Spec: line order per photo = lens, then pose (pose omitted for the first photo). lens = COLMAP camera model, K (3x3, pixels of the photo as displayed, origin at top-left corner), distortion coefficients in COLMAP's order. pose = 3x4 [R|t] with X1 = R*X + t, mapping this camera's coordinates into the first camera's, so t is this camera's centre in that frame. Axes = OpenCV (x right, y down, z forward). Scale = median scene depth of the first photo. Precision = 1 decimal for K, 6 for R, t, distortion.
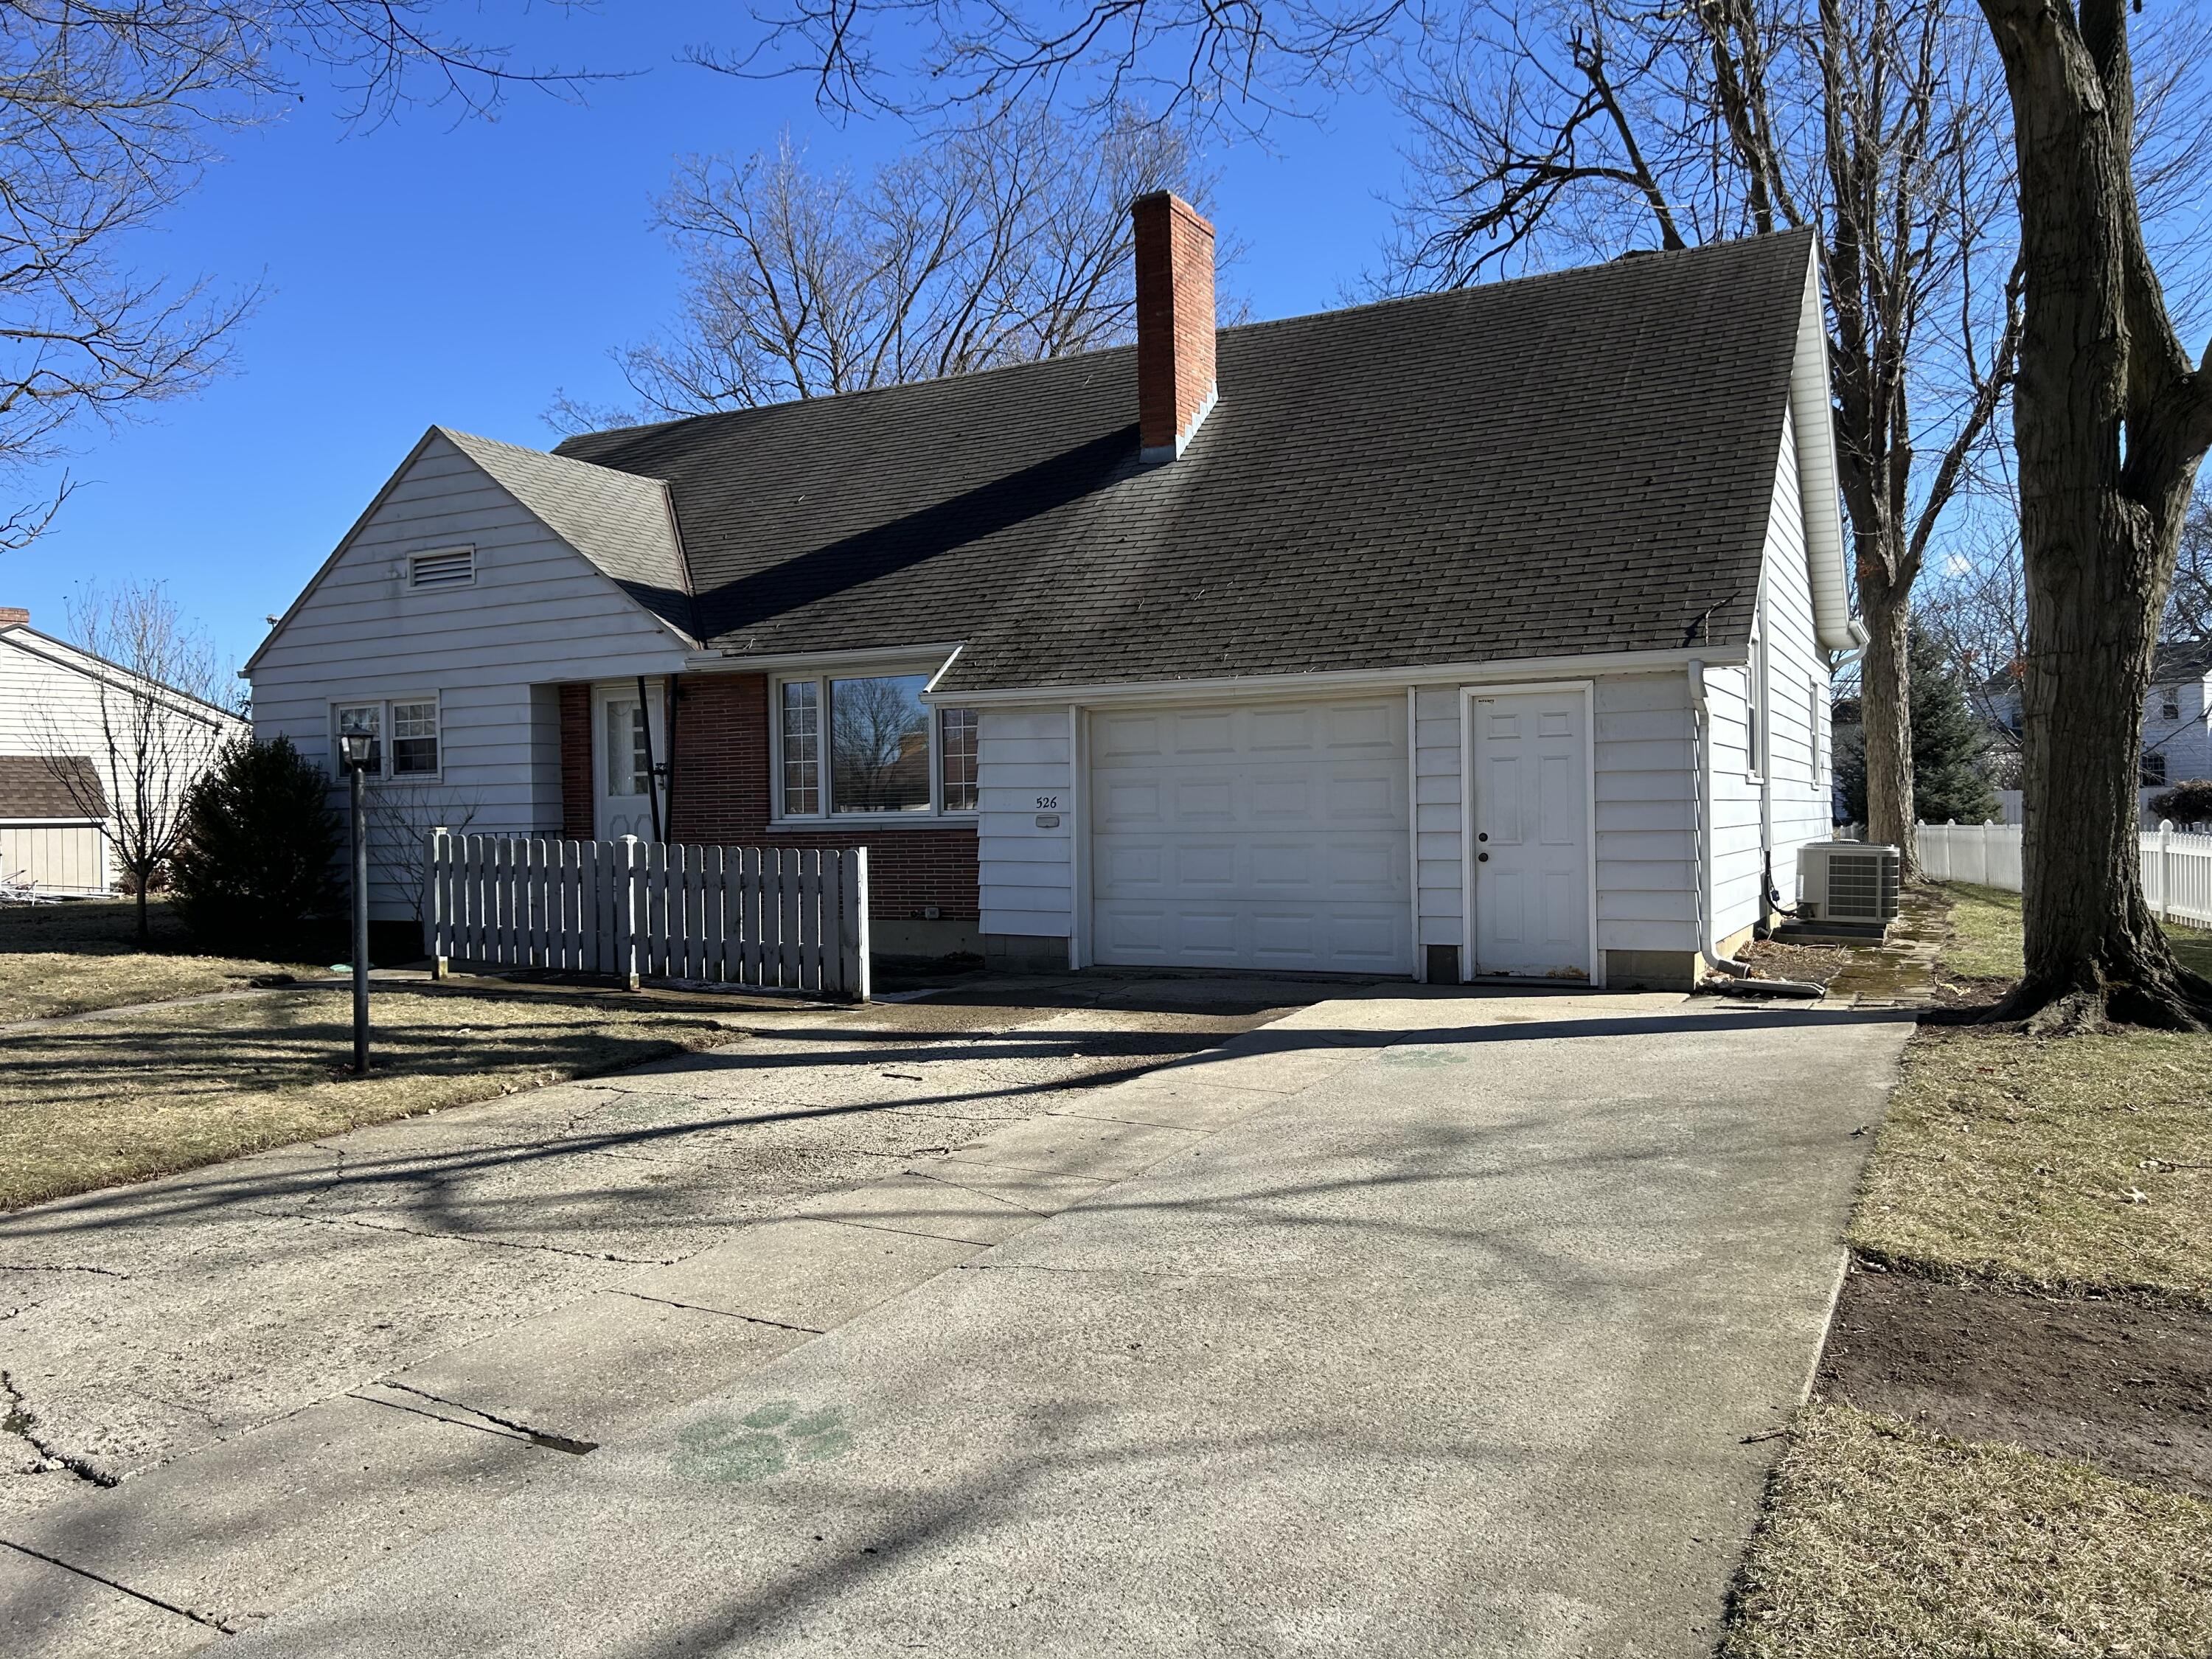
lens RADIAL K [[1647.9, 0, 1094.9], [0, 1647.9, 818.9], [0, 0, 1]] dist [0.057775, -0.050862]
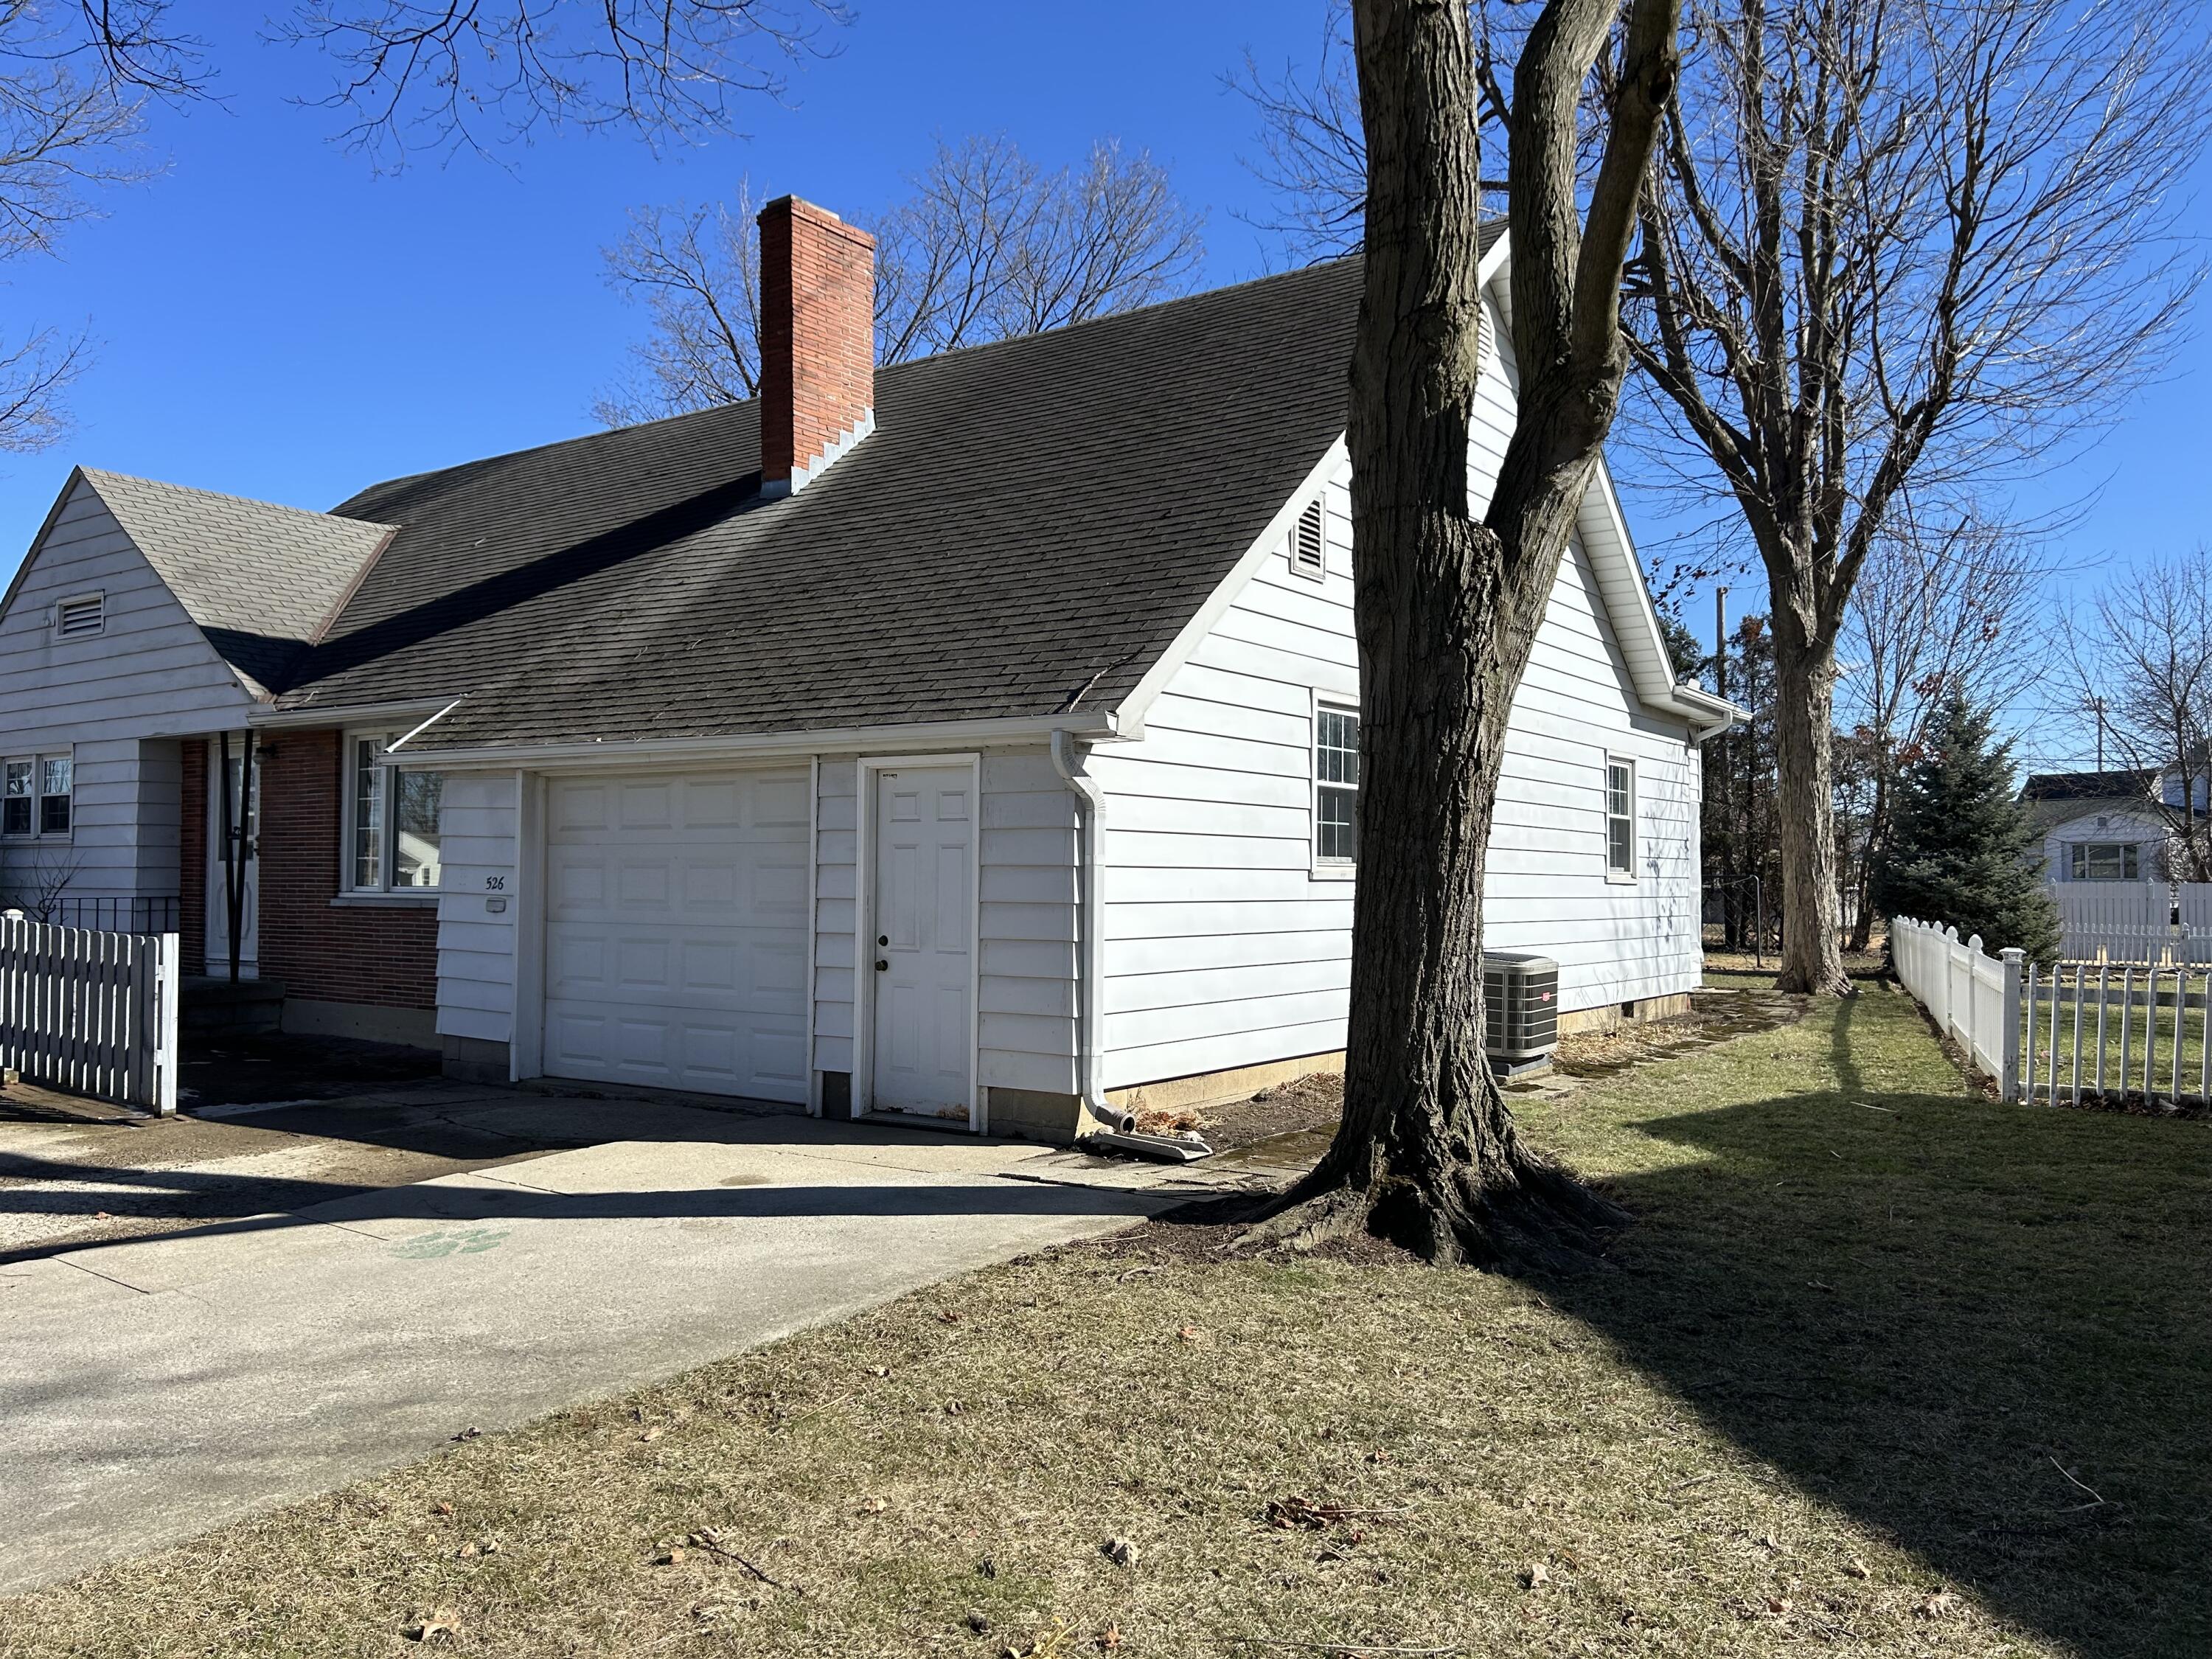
lens RADIAL K [[1647.9, 0, 1083.8], [0, 1647.9, 826.8], [0, 0, 1]] dist [0.057775, -0.050862]
pose [[0.991137, 0.019852, -0.131355, 0.390589], [-0.024096, 0.999235, -0.030795, -0.020254], [0.130644, 0.033687, 0.990857, 0.180357]]
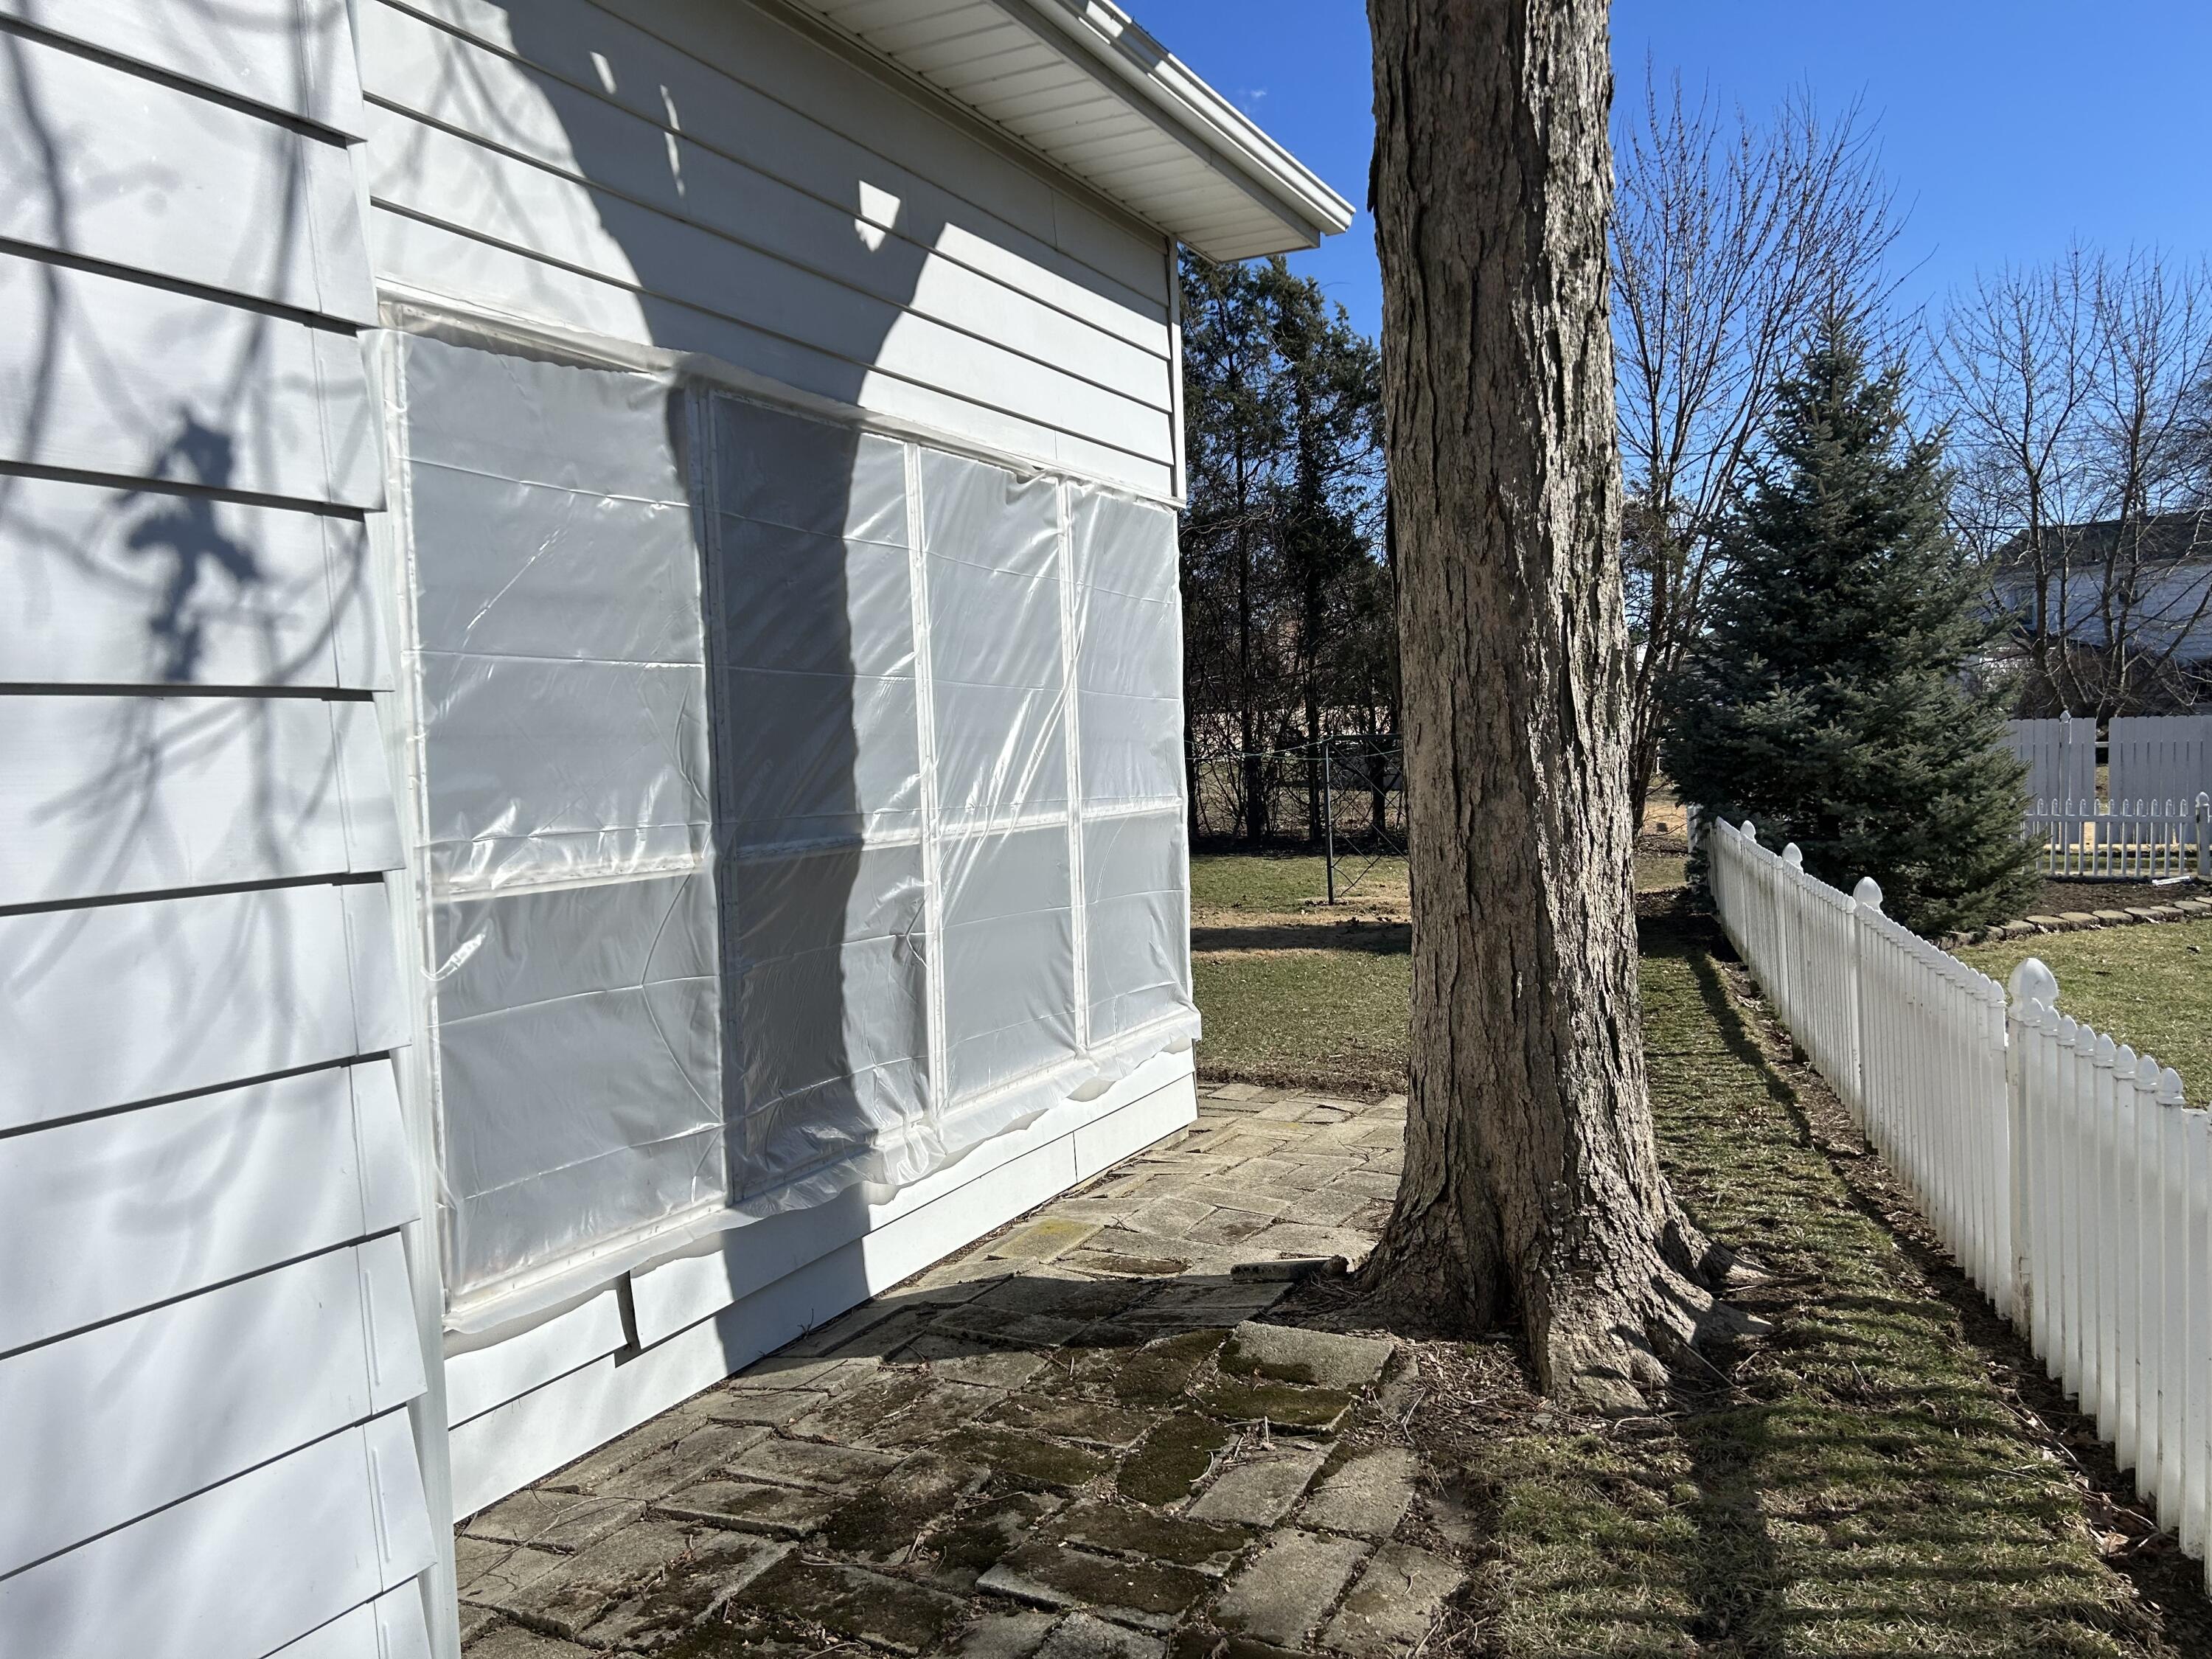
lens RADIAL K [[1647.9, 0, 1119.9], [0, 1647.9, 843.5], [0, 0, 1]] dist [0.057775, -0.050862]
pose [[0.999674, -0.017007, 0.019054, 0.768651], [0.015905, 0.998272, 0.056569, -0.040700], [-0.019984, -0.056247, 0.998217, 1.463798]]
